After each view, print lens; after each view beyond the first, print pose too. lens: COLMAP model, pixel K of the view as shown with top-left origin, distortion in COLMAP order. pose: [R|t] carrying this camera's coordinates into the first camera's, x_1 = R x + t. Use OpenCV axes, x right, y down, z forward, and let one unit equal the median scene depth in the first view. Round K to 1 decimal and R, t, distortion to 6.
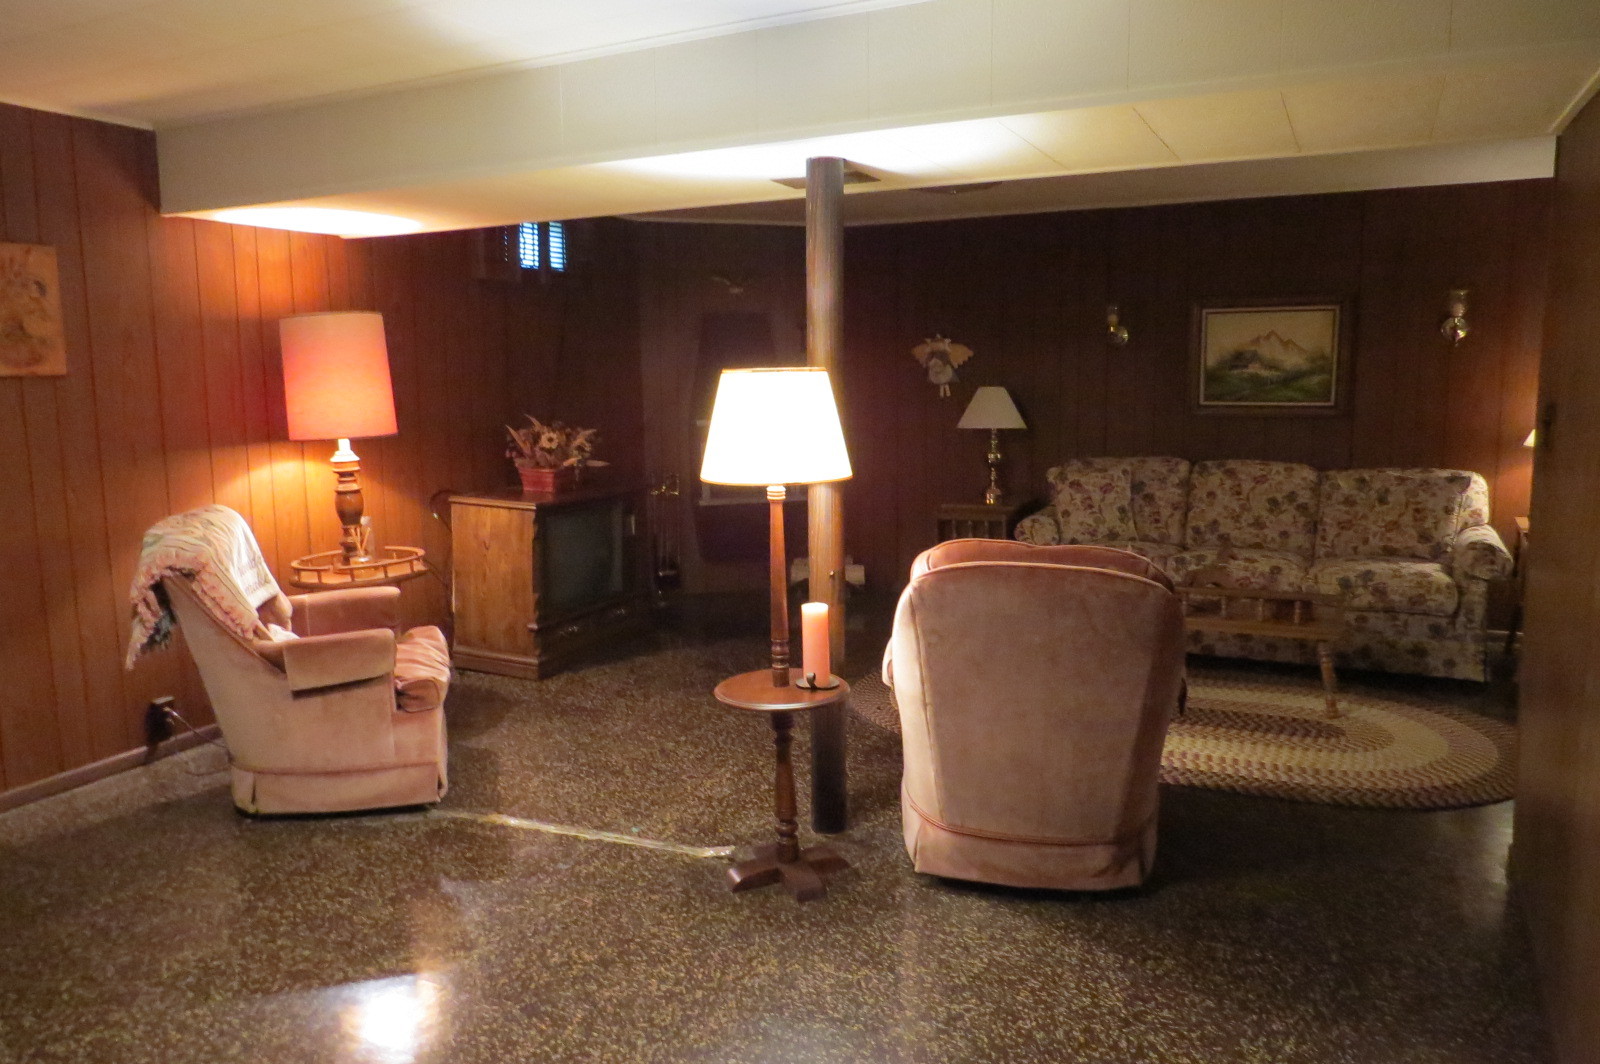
lens RADIAL K [[1120.3, 0, 816.6], [0, 1120.3, 537.9], [0, 0, 1]] dist [-0.034131, 0.005531]
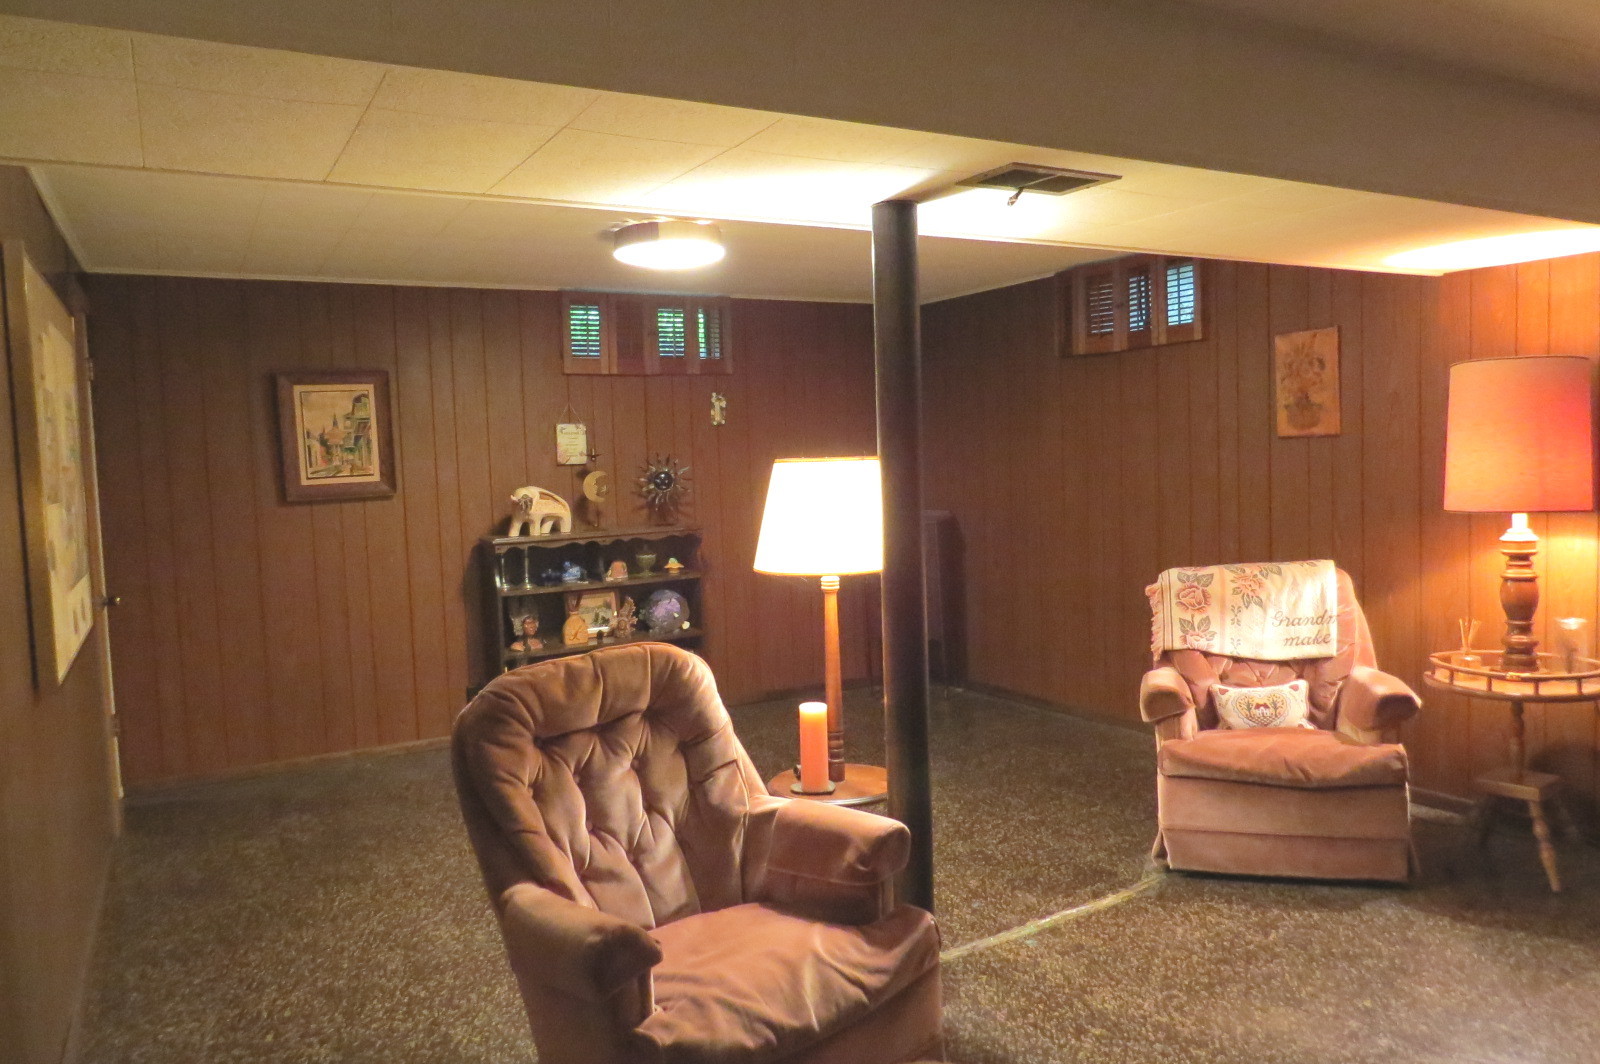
lens RADIAL K [[1142.4, 0, 808.1], [0, 1142.4, 531.8], [0, 0, 1]] dist [-0.030192, 0.013137]
pose [[-0.565145, 0.090911, -0.819967, 0.656947], [-0.085888, 0.982025, 0.168075, -0.207265], [0.820508, 0.165412, -0.547179, 1.253219]]
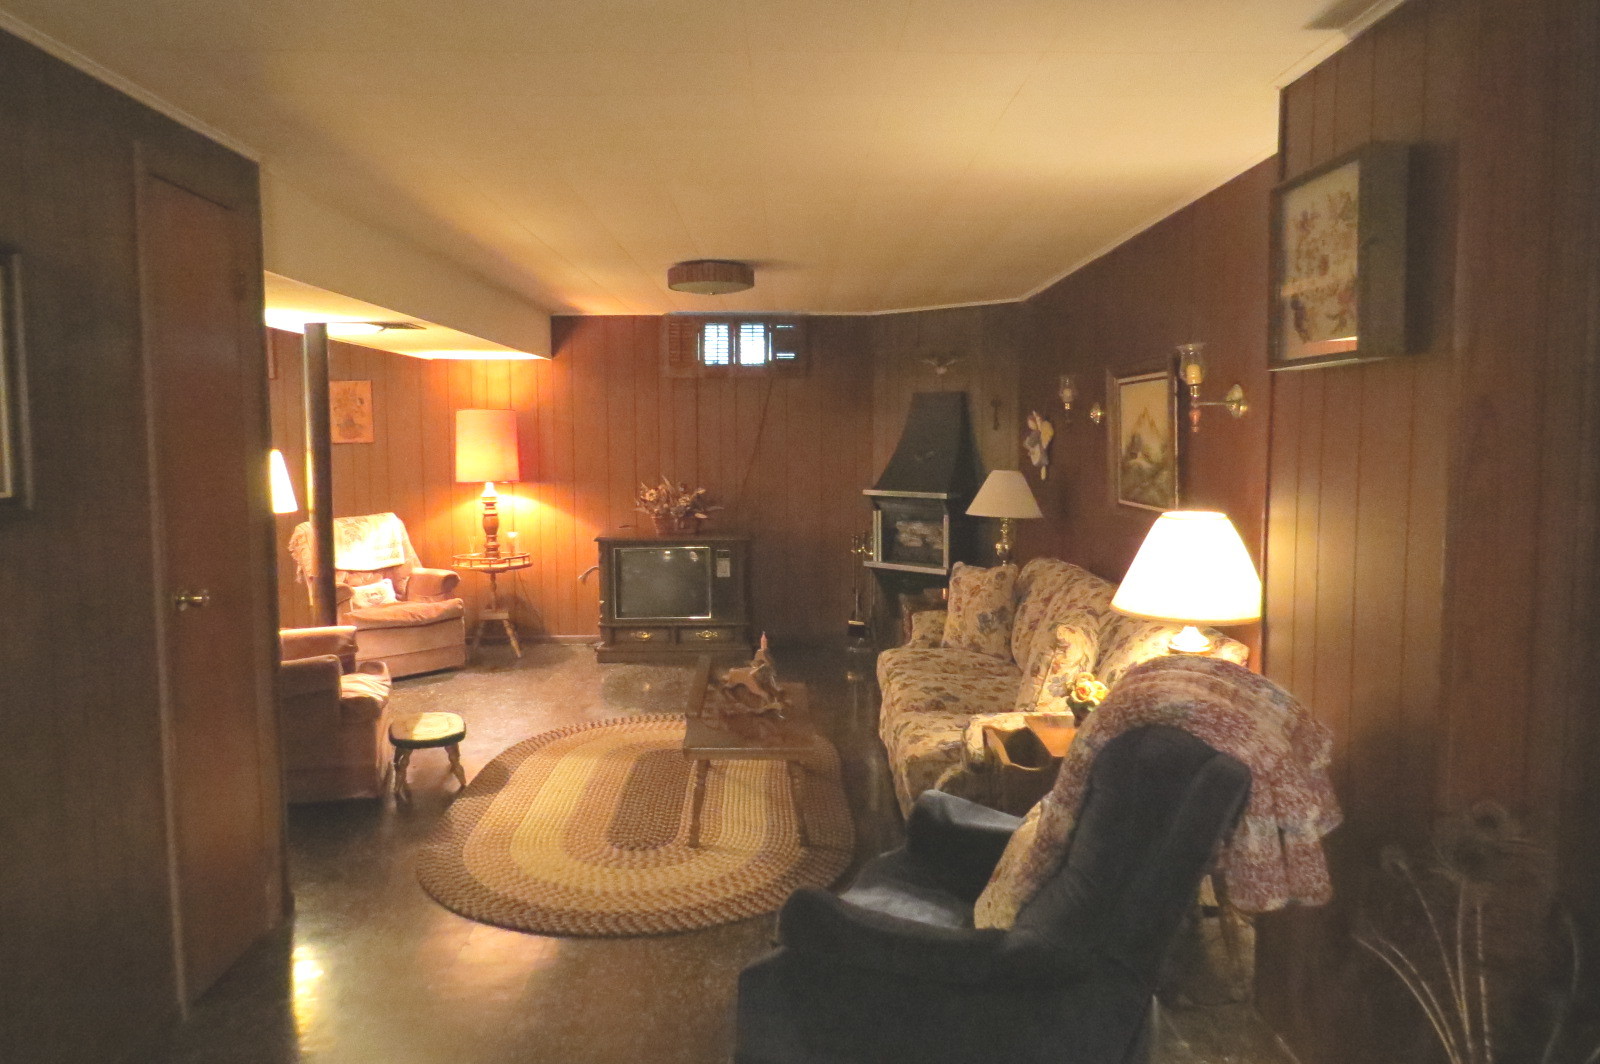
lens RADIAL K [[1142.4, 0, 808.1], [0, 1142.4, 531.8], [0, 0, 1]] dist [-0.030192, 0.013137]
pose [[0.458538, 0.088034, -0.884303, 1.598972], [-0.136881, 0.990203, 0.027599, -0.157950], [0.878070, 0.108389, 0.466096, 0.769293]]
